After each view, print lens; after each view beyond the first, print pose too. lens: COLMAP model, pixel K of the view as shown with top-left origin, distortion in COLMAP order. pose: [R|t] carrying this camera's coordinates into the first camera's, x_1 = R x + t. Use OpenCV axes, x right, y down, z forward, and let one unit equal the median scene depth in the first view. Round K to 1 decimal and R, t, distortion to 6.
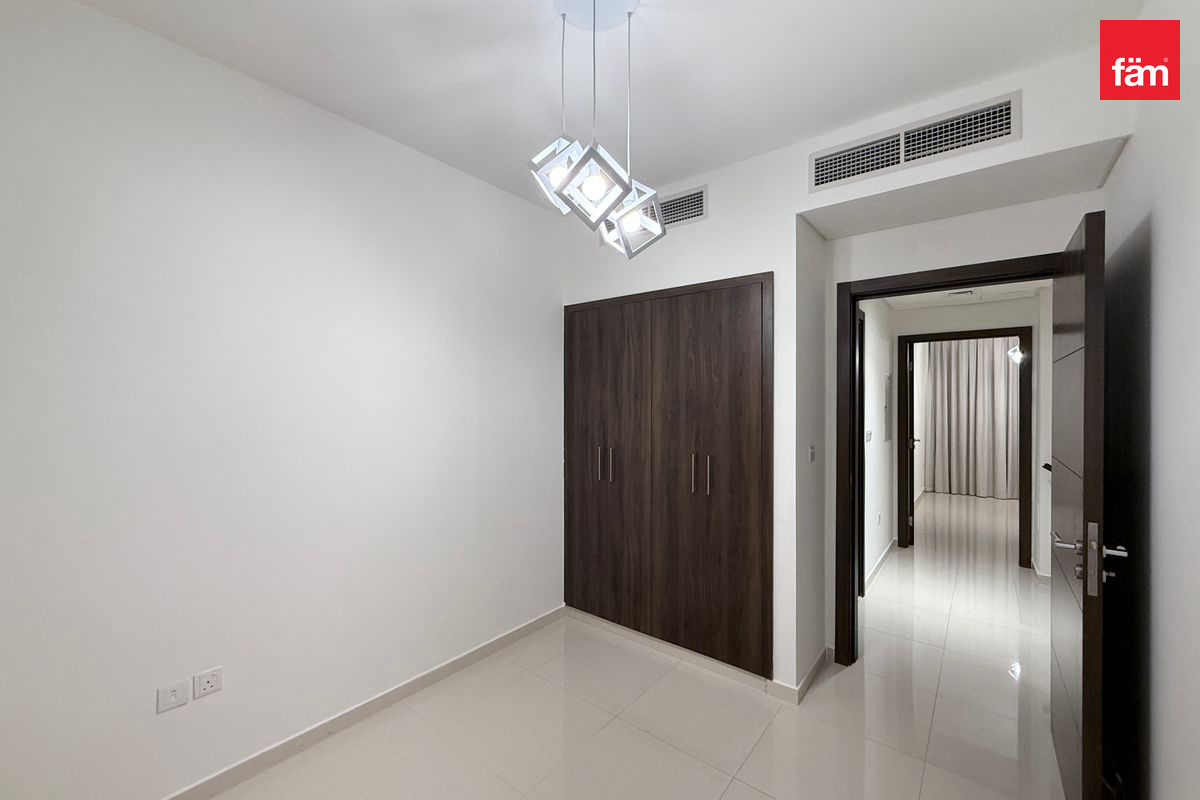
lens RADIAL K [[477.9, 0, 597.1], [0, 477.9, 400.6], [0, 0, 1]] dist [0.000534, -0.000088]
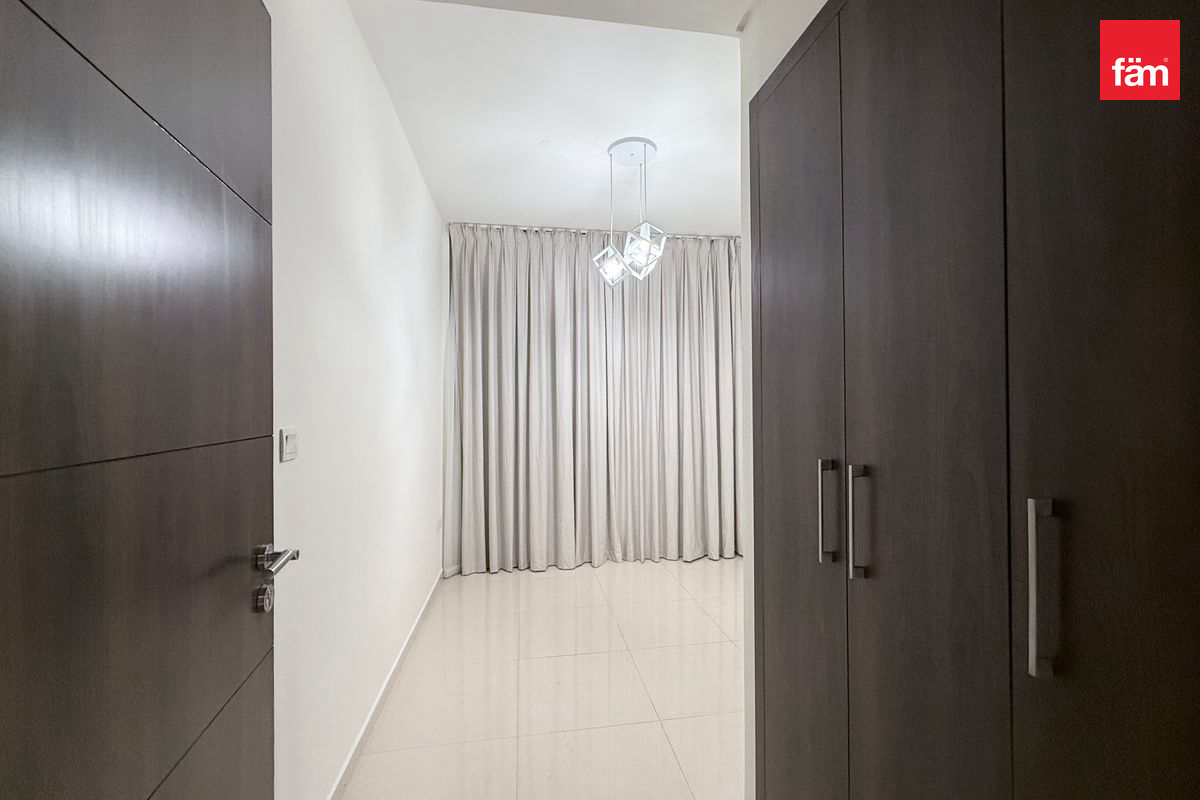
lens RADIAL K [[477.9, 0, 602.0], [0, 477.9, 401.0], [0, 0, 1]] dist [0.000534, -0.000088]
pose [[0.662111, -0.000356, 0.749406, 0.457725], [0.007786, 0.999949, -0.006404, 0.023311], [-0.749365, 0.010075, 0.662080, 0.597829]]
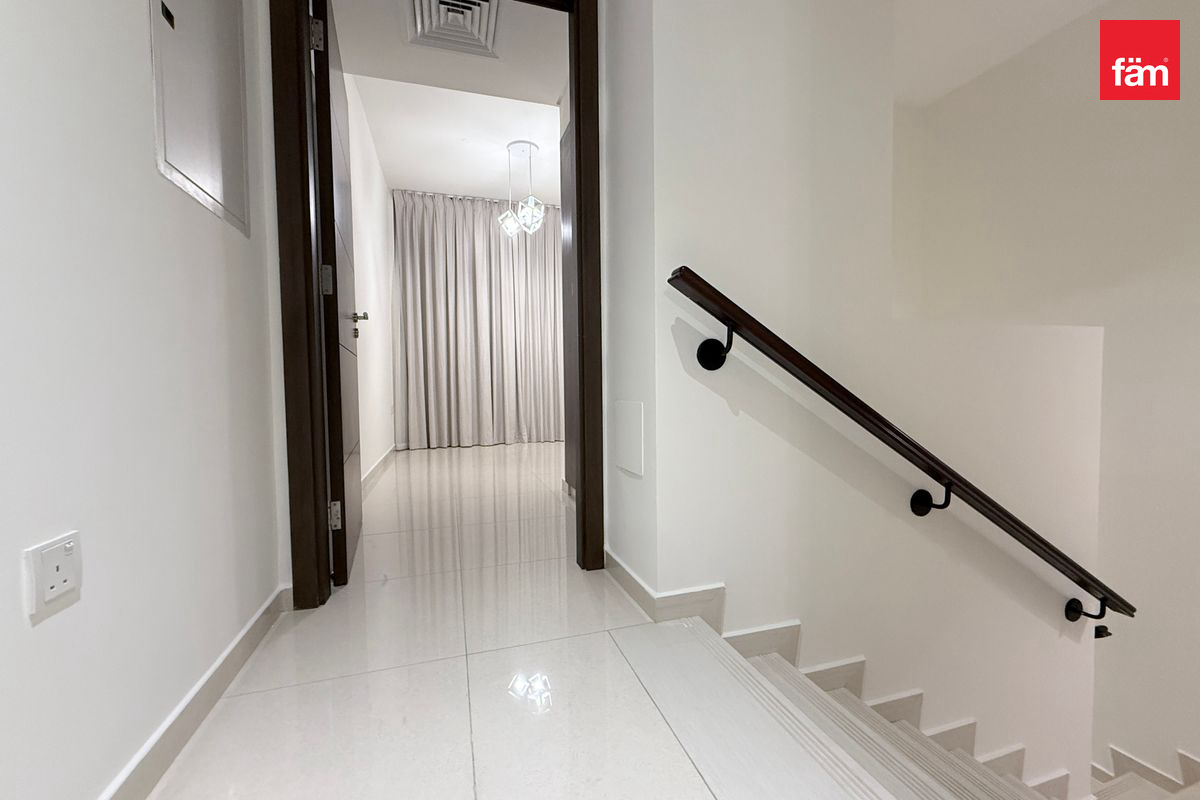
lens RADIAL K [[477.9, 0, 600.1], [0, 477.9, 405.0], [0, 0, 1]] dist [0.000534, -0.000088]
pose [[0.549817, -0.046300, 0.834001, 0.314679], [0.011991, 0.998797, 0.047544, 0.105459], [-0.835199, -0.016140, 0.549711, 0.432424]]
